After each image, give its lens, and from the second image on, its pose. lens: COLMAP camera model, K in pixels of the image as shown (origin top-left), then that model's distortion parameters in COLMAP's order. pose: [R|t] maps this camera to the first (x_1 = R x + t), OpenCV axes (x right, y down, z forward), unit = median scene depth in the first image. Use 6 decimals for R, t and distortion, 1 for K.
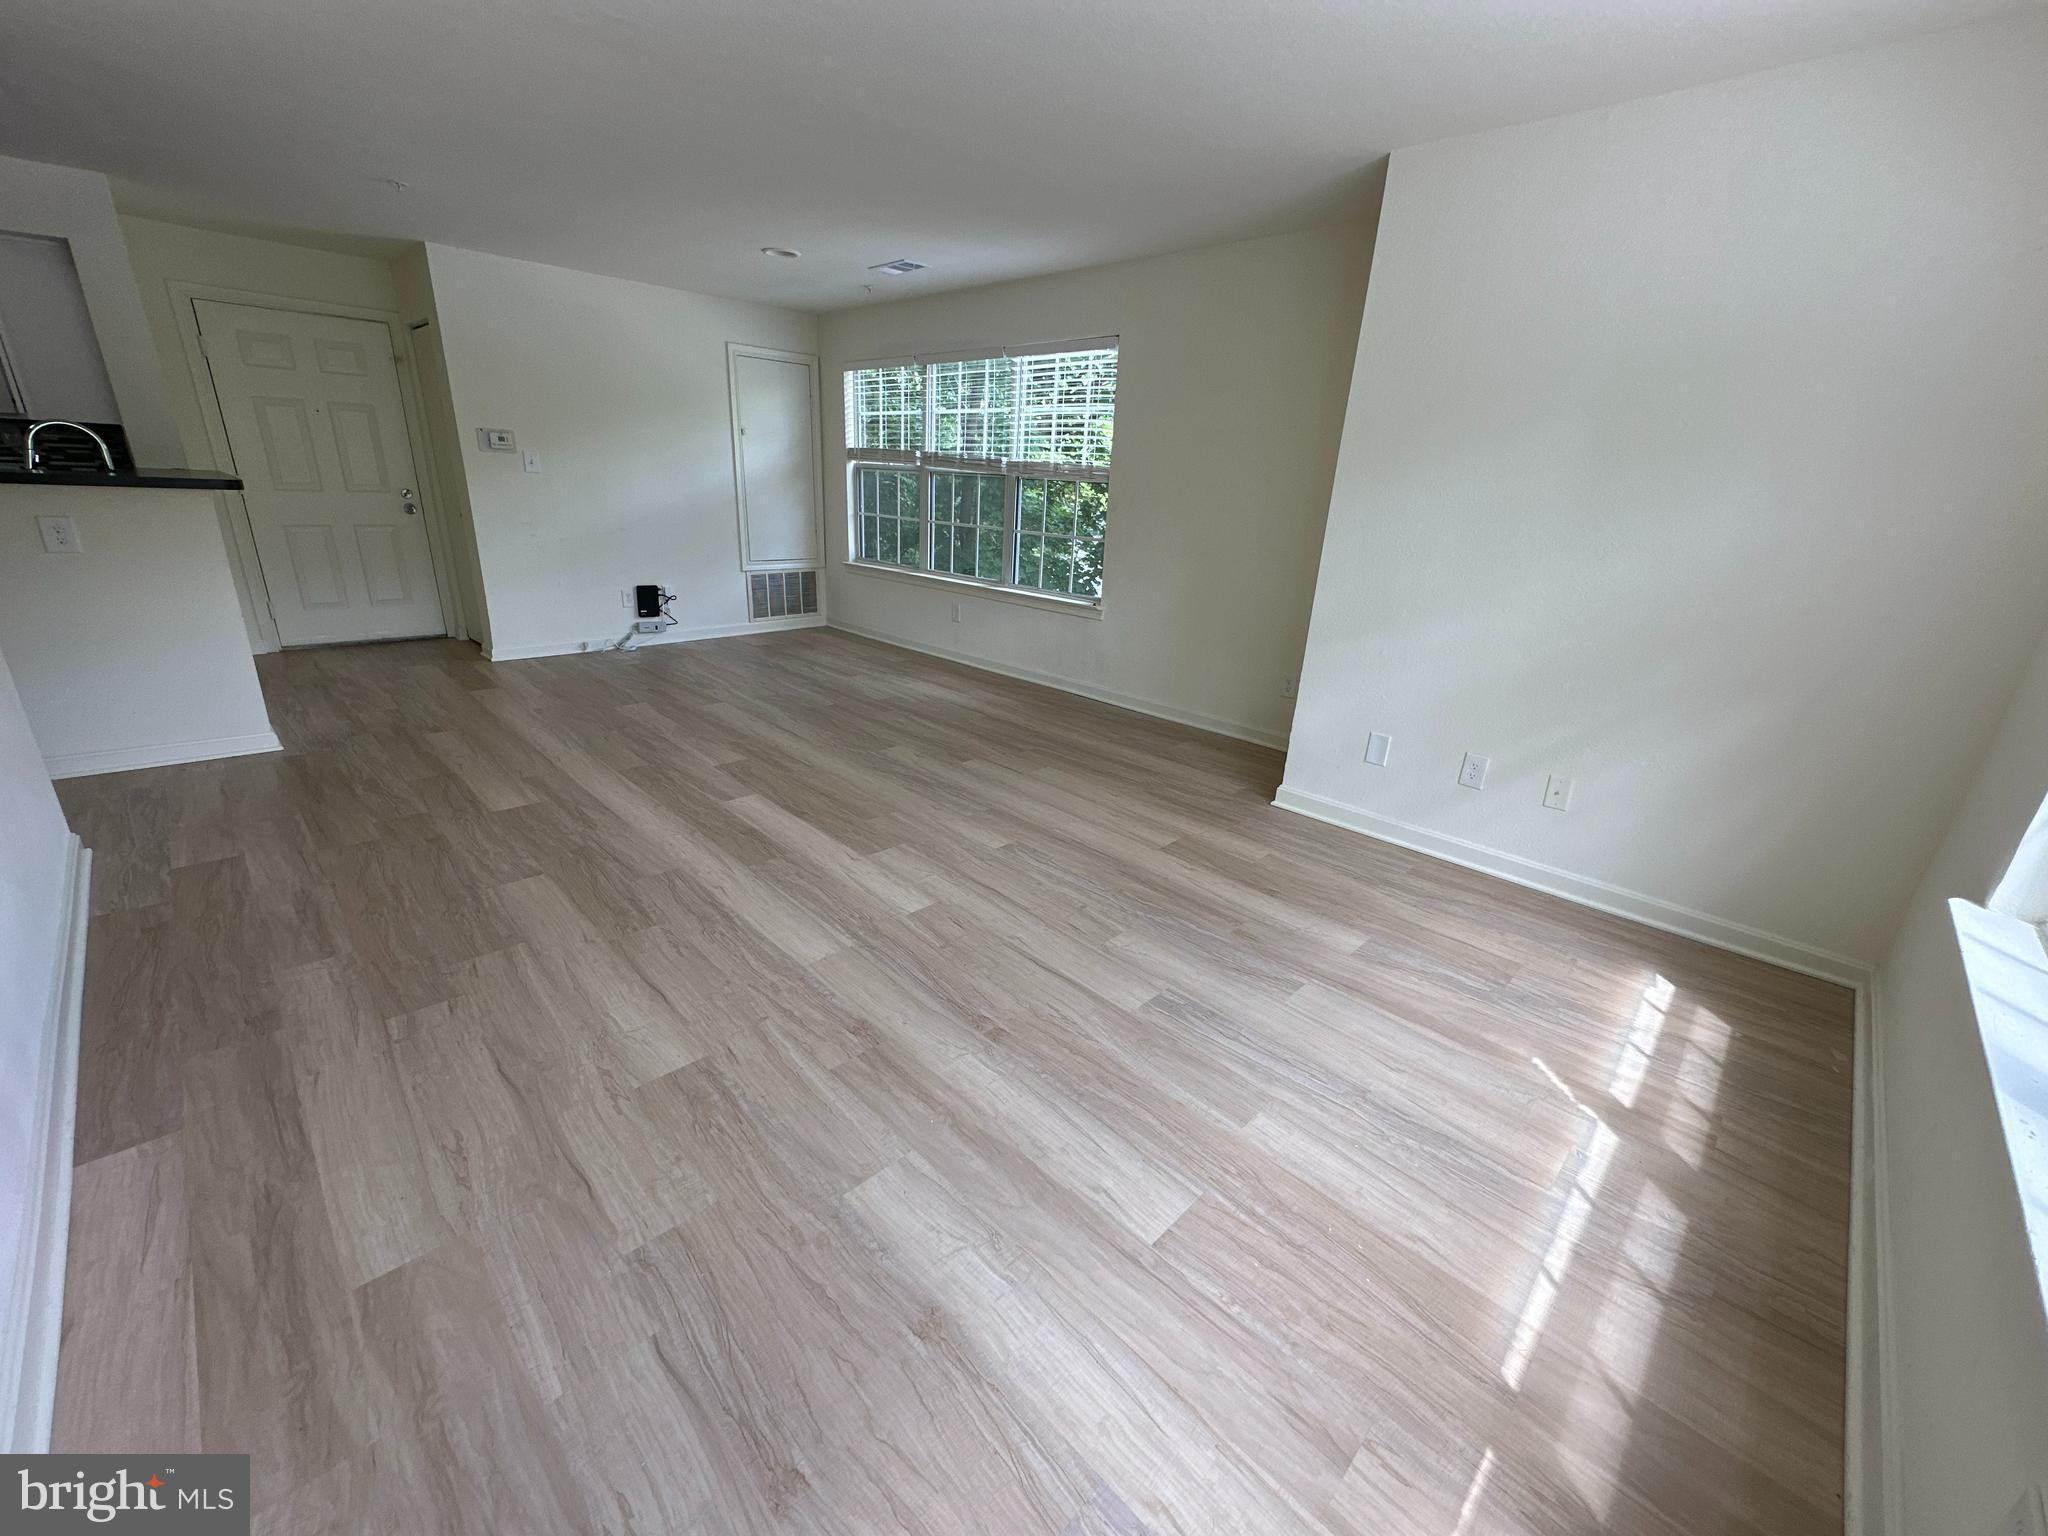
lens RADIAL K [[815.1, 0, 1022.1], [0, 815.1, 768.9], [0, 0, 1]] dist [-0.002475, 0.000742]
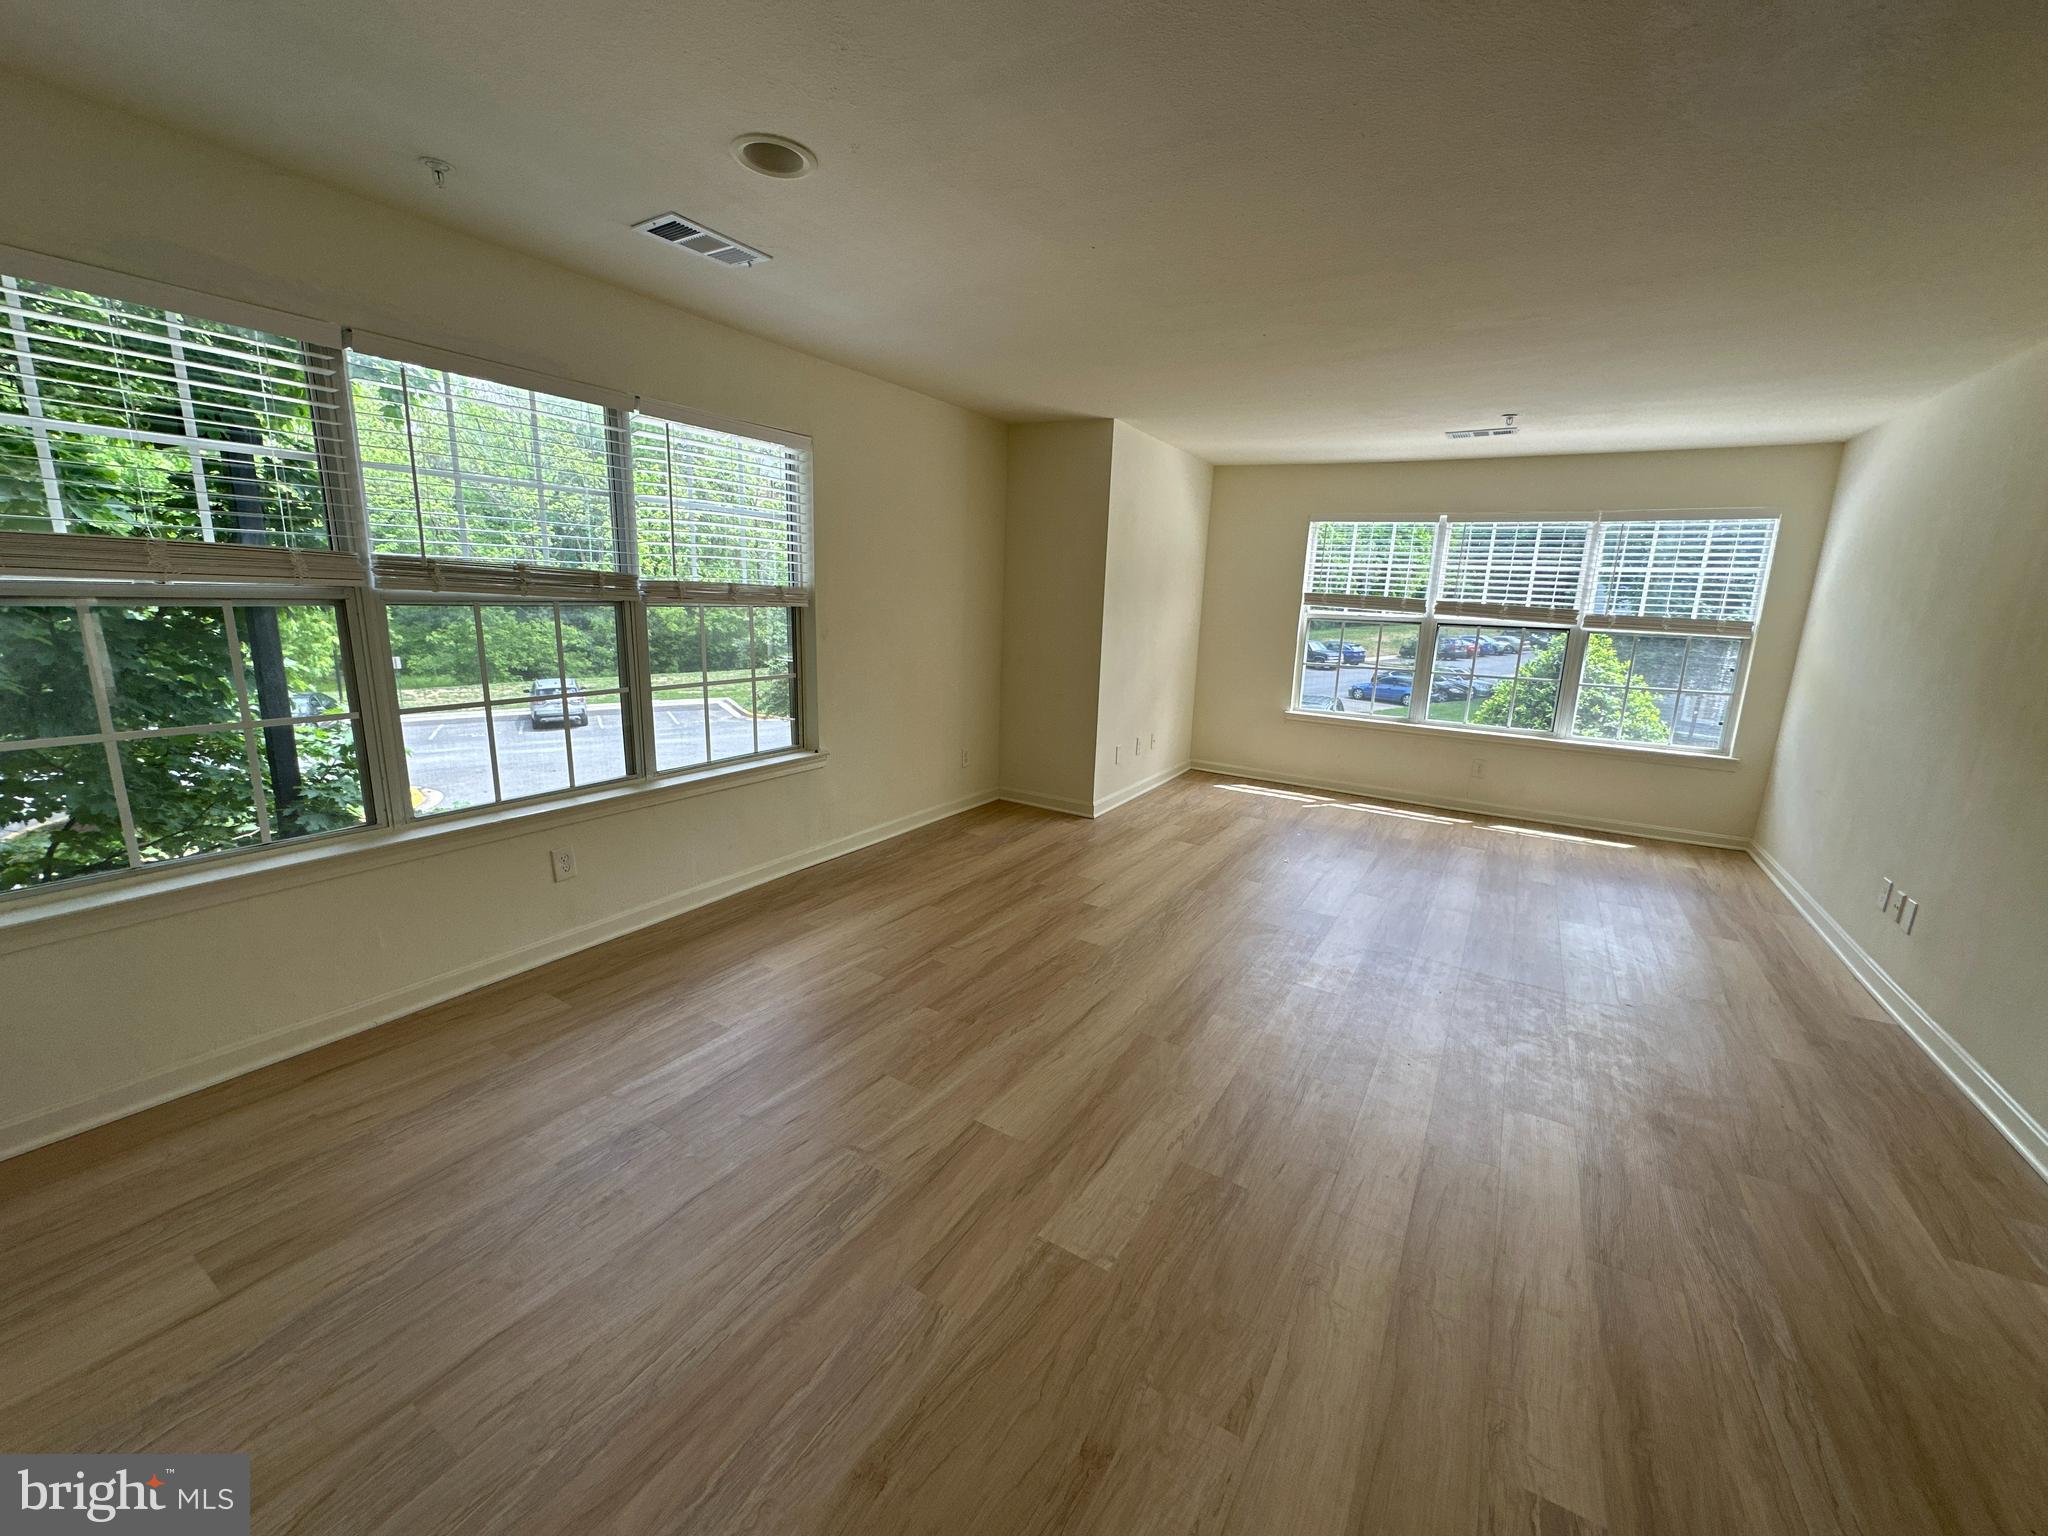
lens RADIAL K [[815.1, 0, 1022.1], [0, 815.1, 768.9], [0, 0, 1]] dist [-0.002475, 0.000742]
pose [[-0.229426, -0.262968, 0.937130, -1.385512], [0.281291, 0.903814, 0.322484, -0.745936], [-0.931794, 0.337592, -0.133388, 1.769428]]
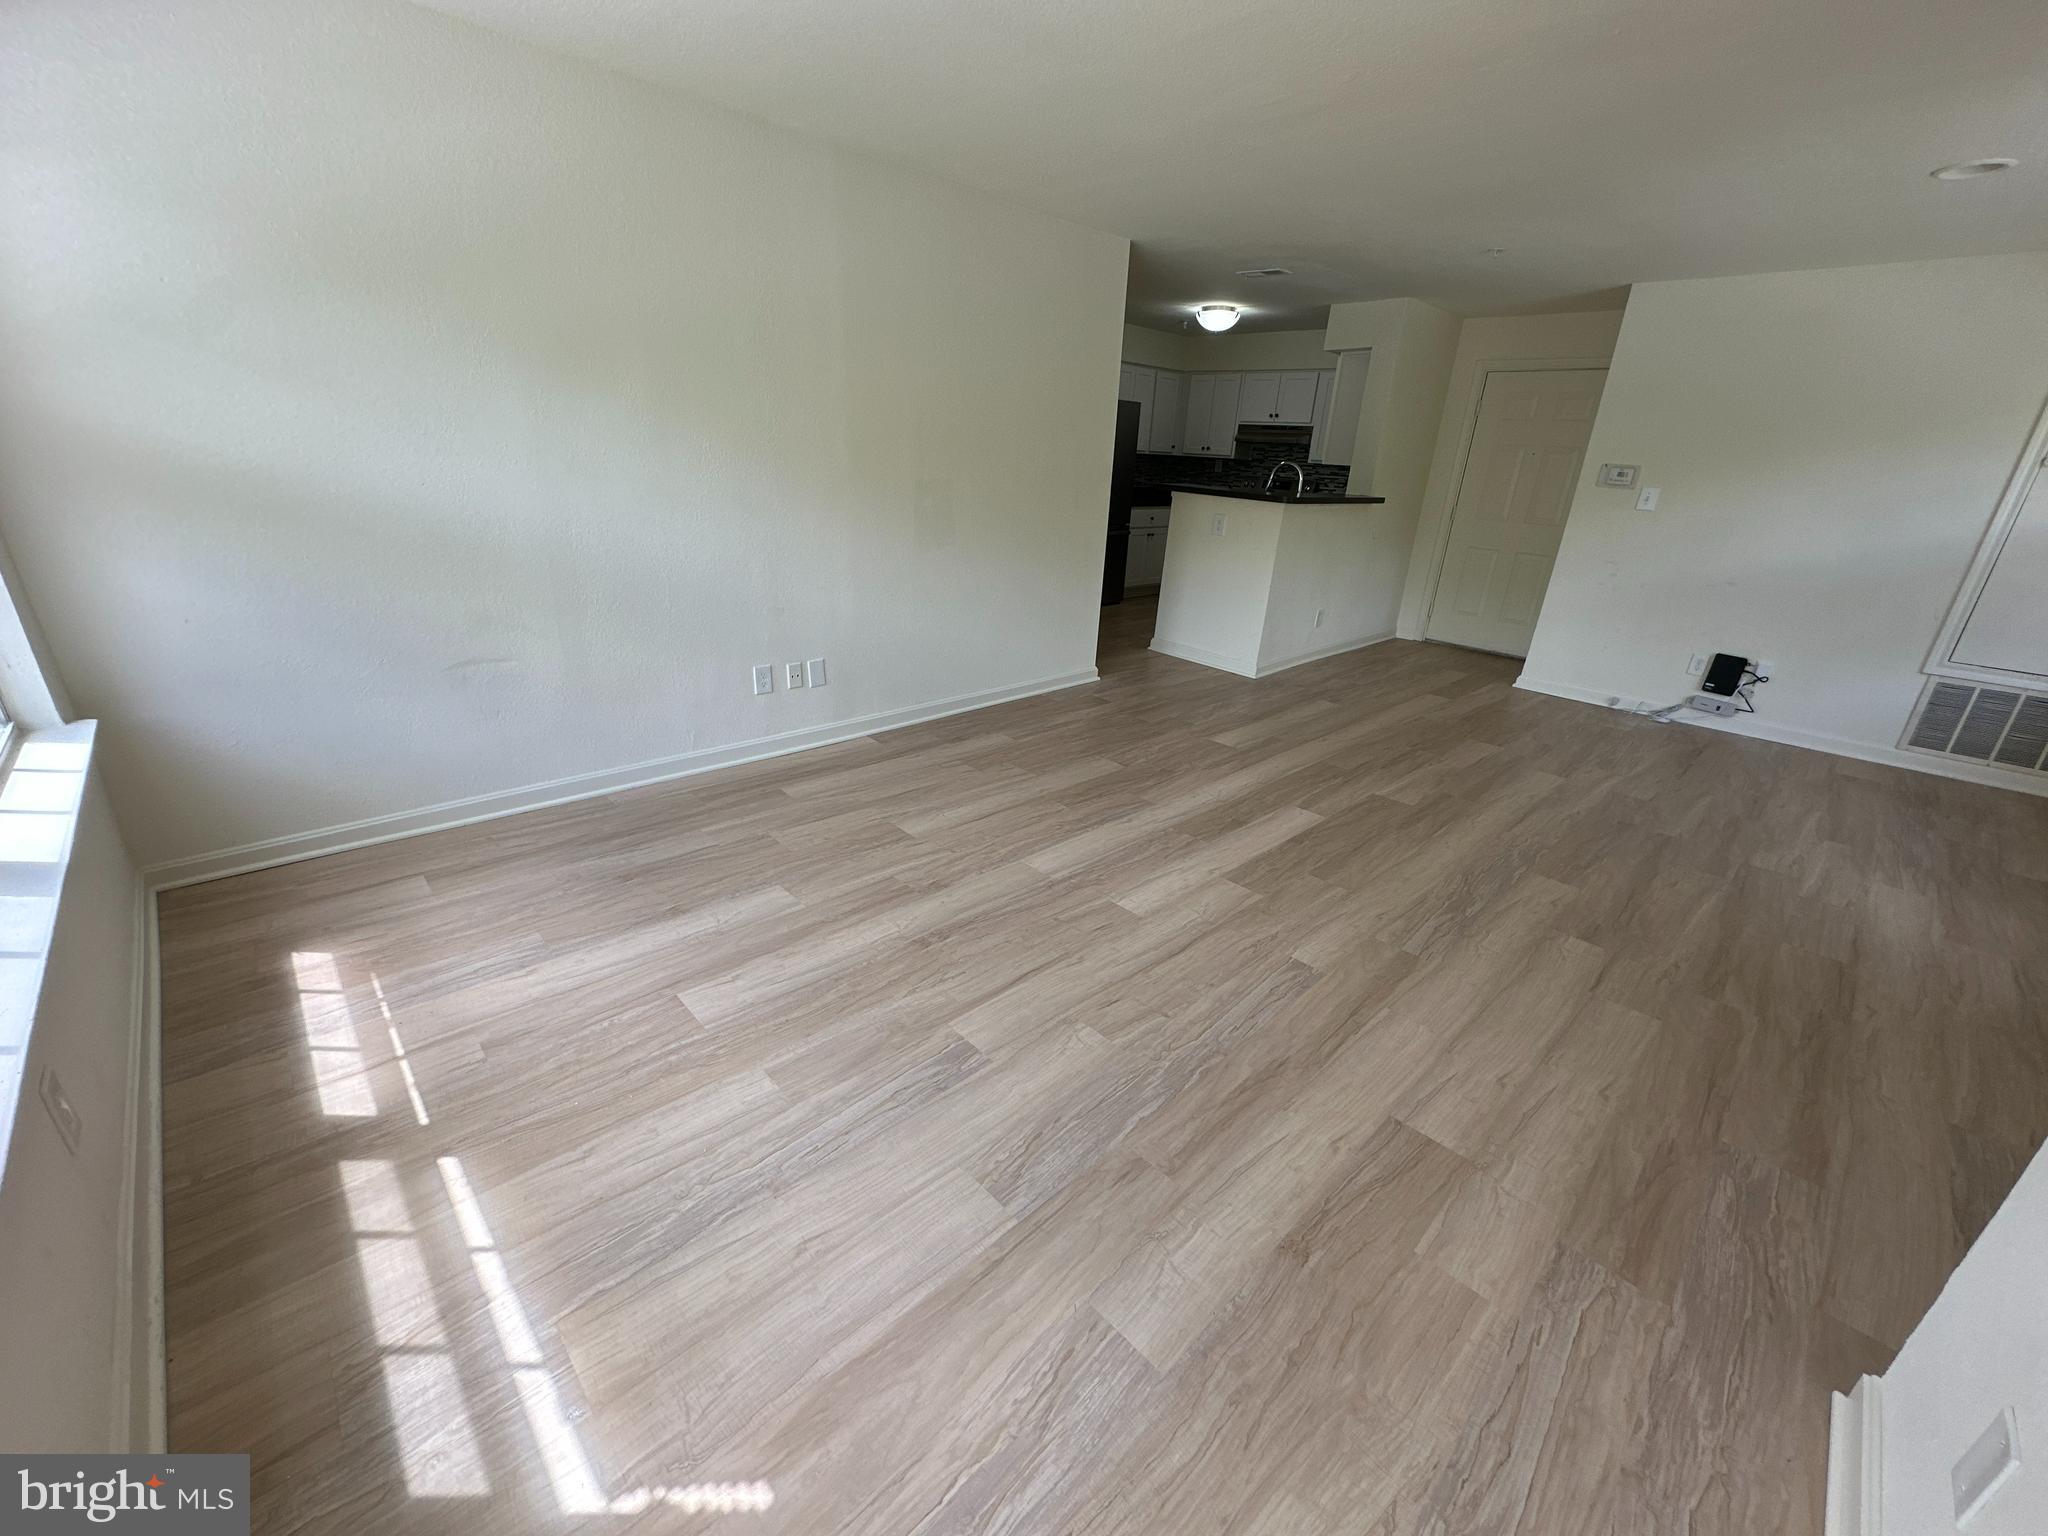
lens RADIAL K [[815.1, 0, 1022.1], [0, 815.1, 768.9], [0, 0, 1]] dist [-0.002475, 0.000742]
pose [[-0.019843, 0.319660, -0.947325, 0.778379], [-0.385639, 0.871744, 0.302234, -0.232435], [0.922436, 0.371323, 0.105975, 0.726528]]
